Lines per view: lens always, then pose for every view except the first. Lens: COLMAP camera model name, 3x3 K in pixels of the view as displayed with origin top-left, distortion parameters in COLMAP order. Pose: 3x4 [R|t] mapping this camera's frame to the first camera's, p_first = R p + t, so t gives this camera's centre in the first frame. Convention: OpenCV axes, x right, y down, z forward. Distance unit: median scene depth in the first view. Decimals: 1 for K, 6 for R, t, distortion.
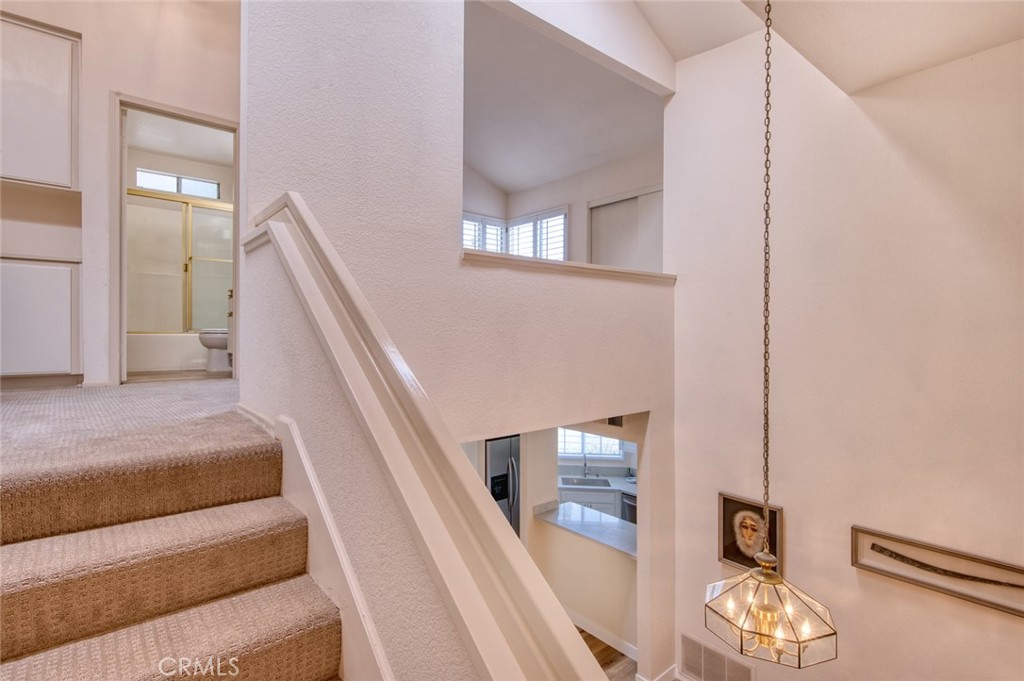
lens RADIAL K [[497.6, 0, 483.1], [0, 497.6, 334.6], [0, 0, 1]] dist [-0.002267, -0.002829]
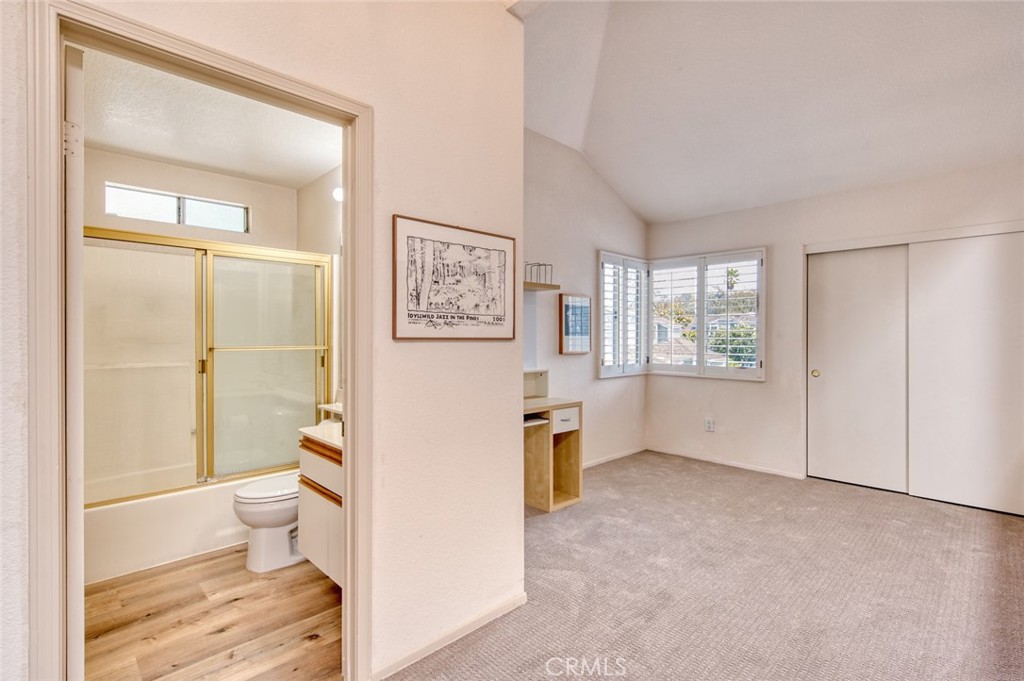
lens RADIAL K [[486.6, 0, 515.1], [0, 486.6, 334.5], [0, 0, 1]] dist [0.001493, 0.000158]
pose [[0.995267, -0.005708, 0.097011, -0.278493], [0.005912, 0.999981, -0.001809, -0.153312], [-0.096999, 0.002374, 0.995282, 0.390593]]
